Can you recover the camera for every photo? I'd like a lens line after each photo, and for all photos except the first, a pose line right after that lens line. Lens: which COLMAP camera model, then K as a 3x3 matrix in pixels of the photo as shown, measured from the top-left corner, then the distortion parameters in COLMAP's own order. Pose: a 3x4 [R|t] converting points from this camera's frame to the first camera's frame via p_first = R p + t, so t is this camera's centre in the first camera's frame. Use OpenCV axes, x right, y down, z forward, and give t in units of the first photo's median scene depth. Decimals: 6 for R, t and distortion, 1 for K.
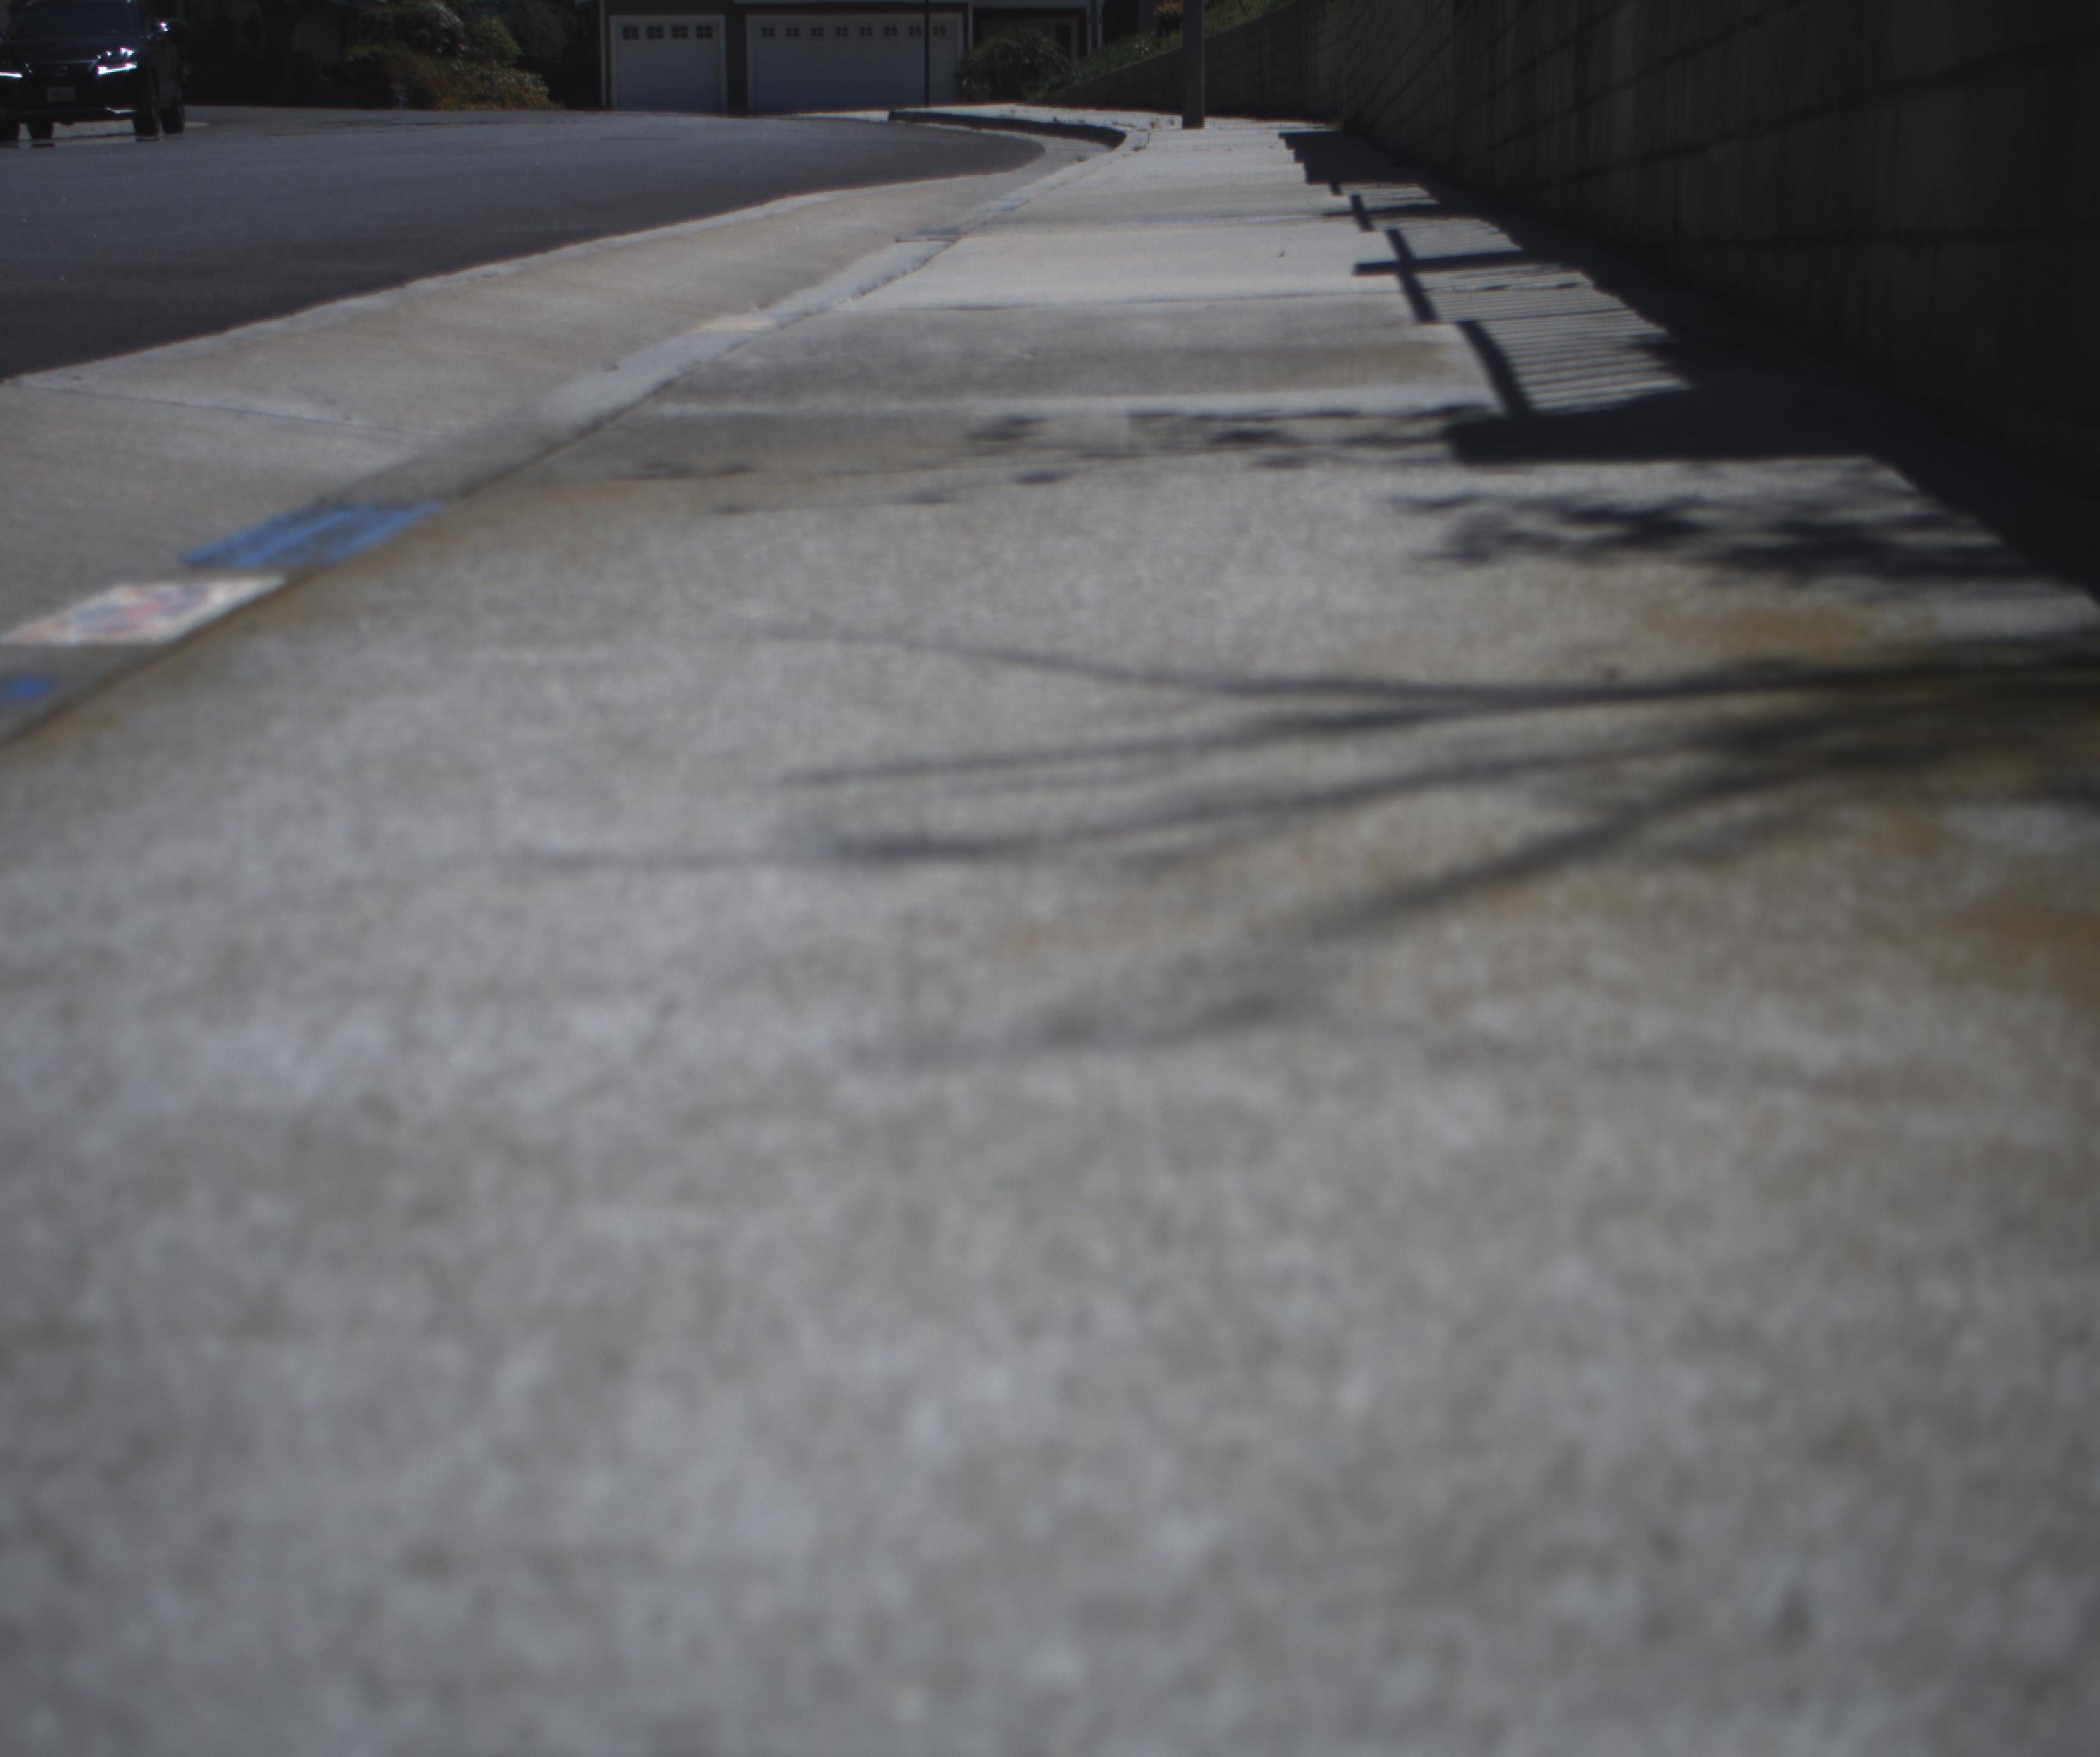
lens RADIAL K [[3971.5, 0, 1030.1], [0, 3971.5, 872.7], [0, 0, 1]] dist [-0.181864, 0.955914]
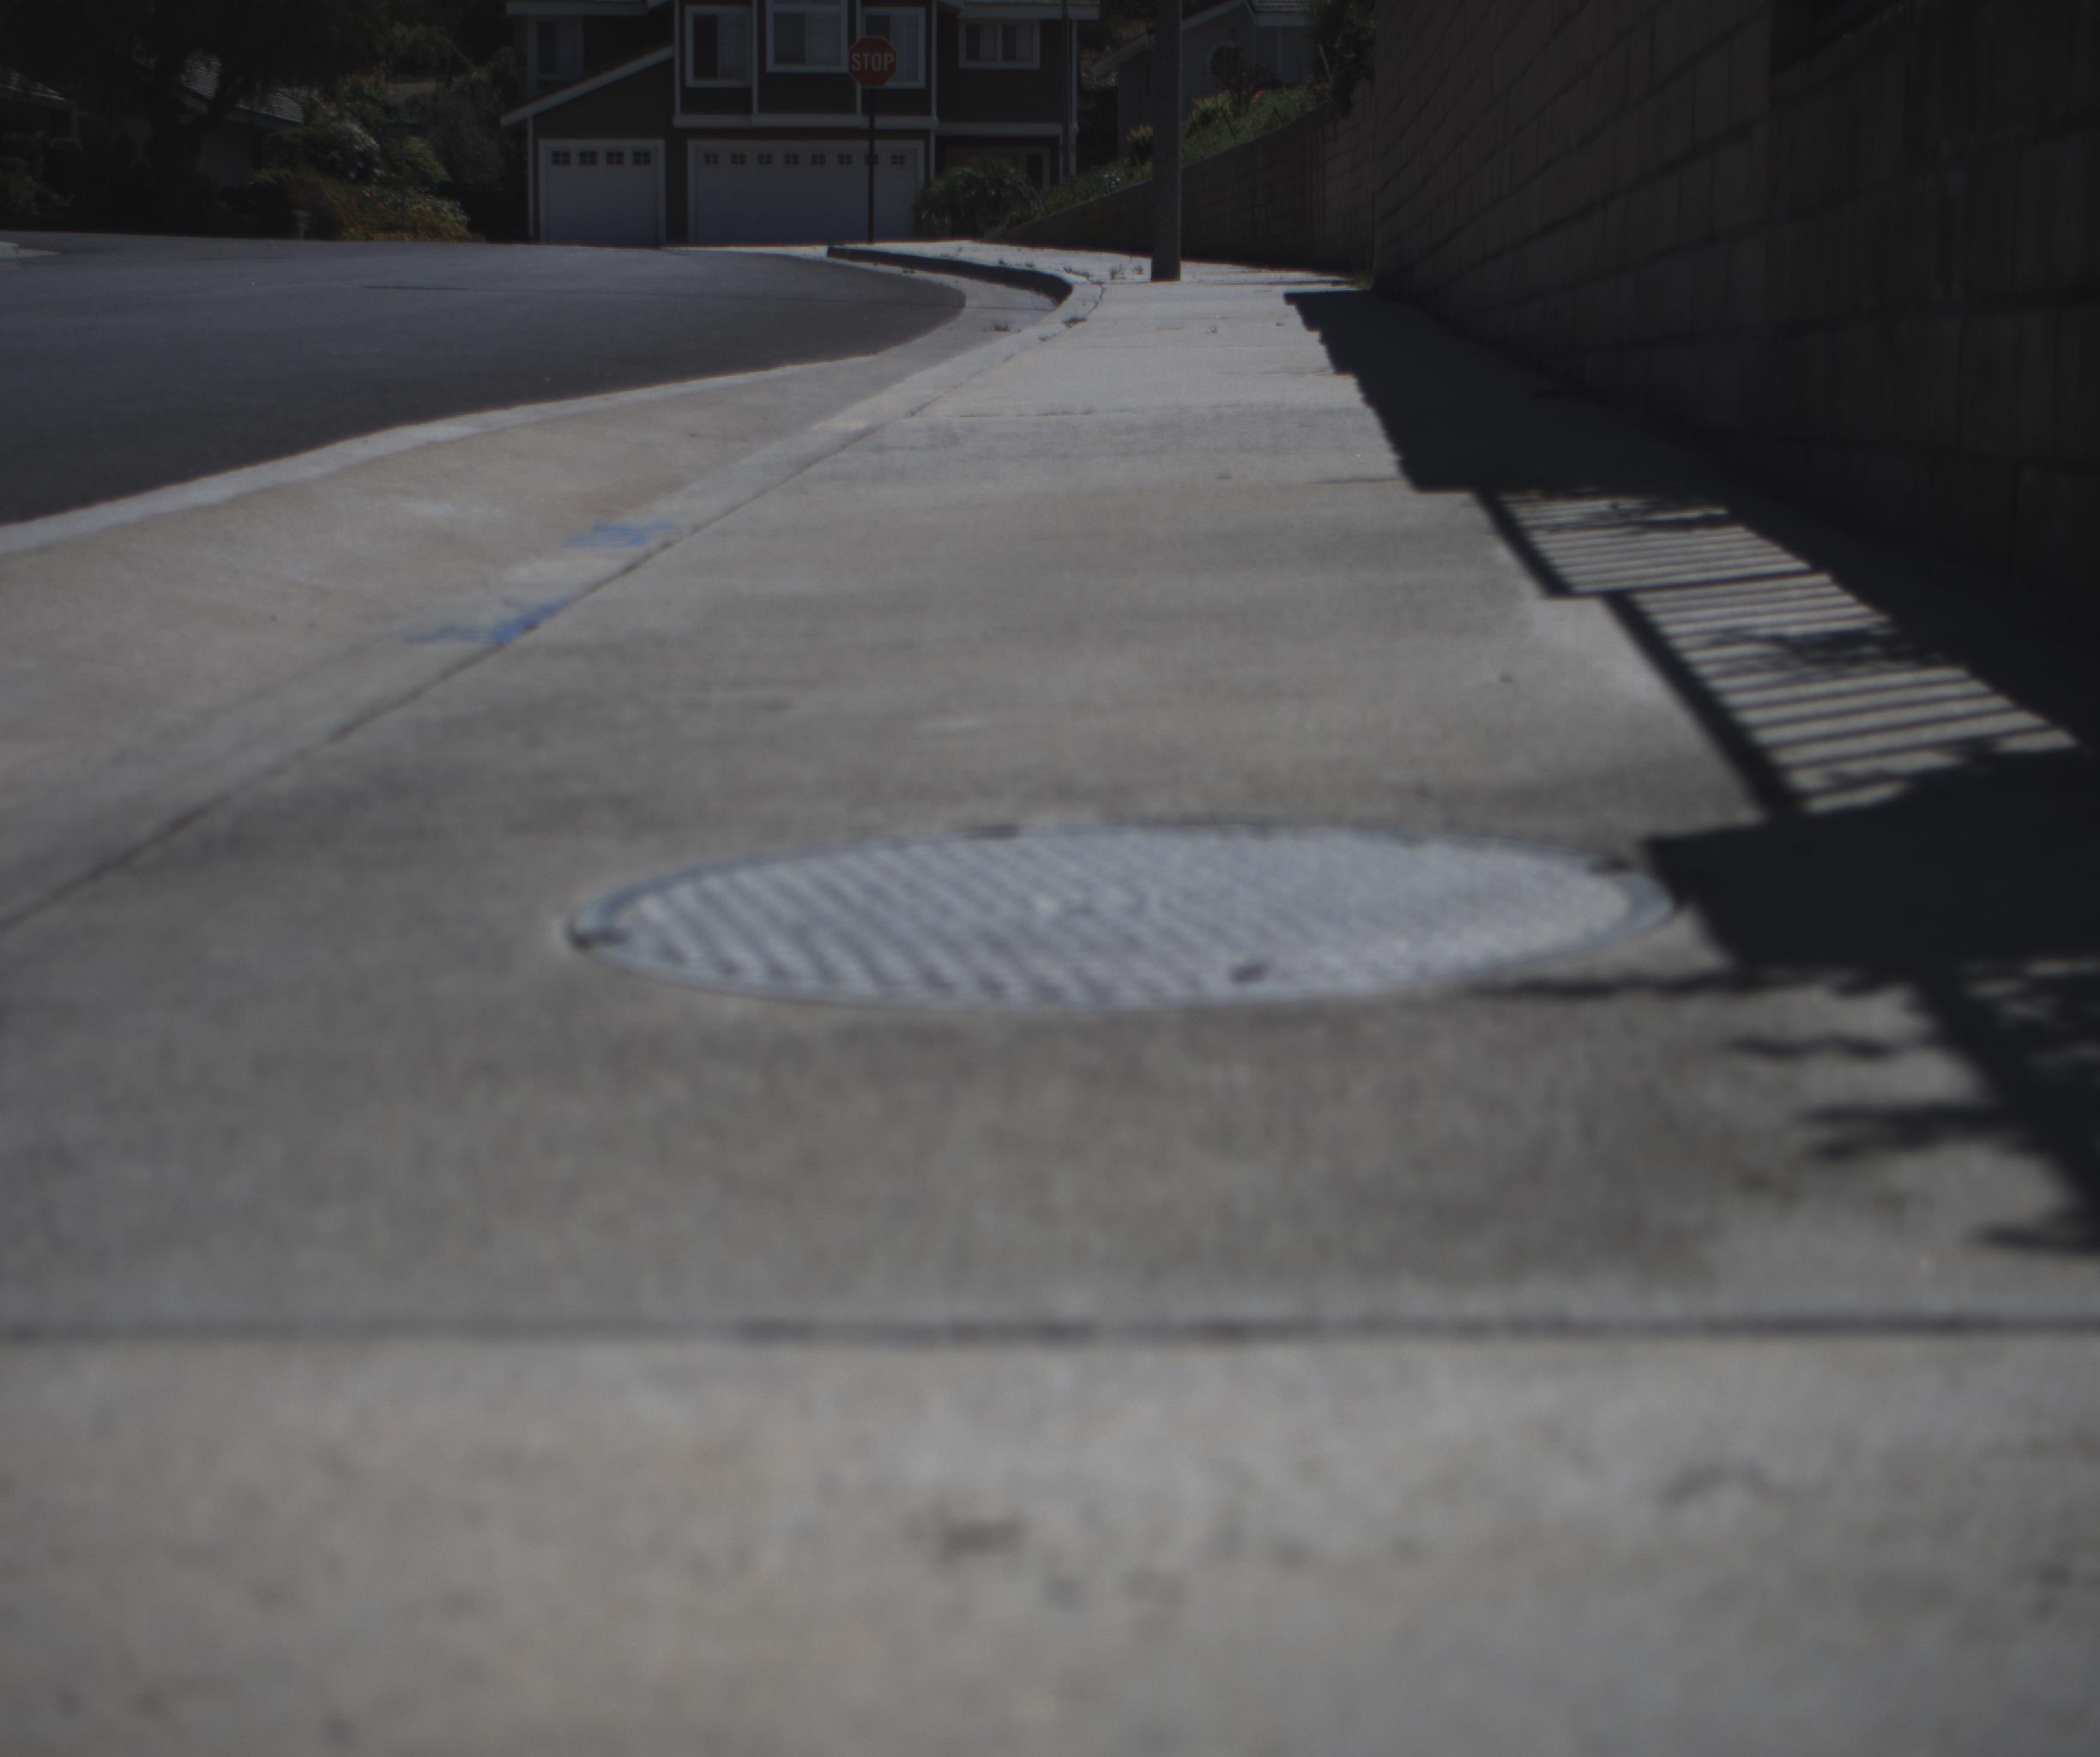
lens RADIAL K [[3971.5, 0, 1030.1], [0, 3971.5, 872.7], [0, 0, 1]] dist [-0.181864, 0.955914]
pose [[0.999936, 0.009935, 0.005417, 0.006201], [-0.009751, 0.999408, -0.032986, -0.025117], [-0.005742, 0.032931, 0.999441, 0.124479]]
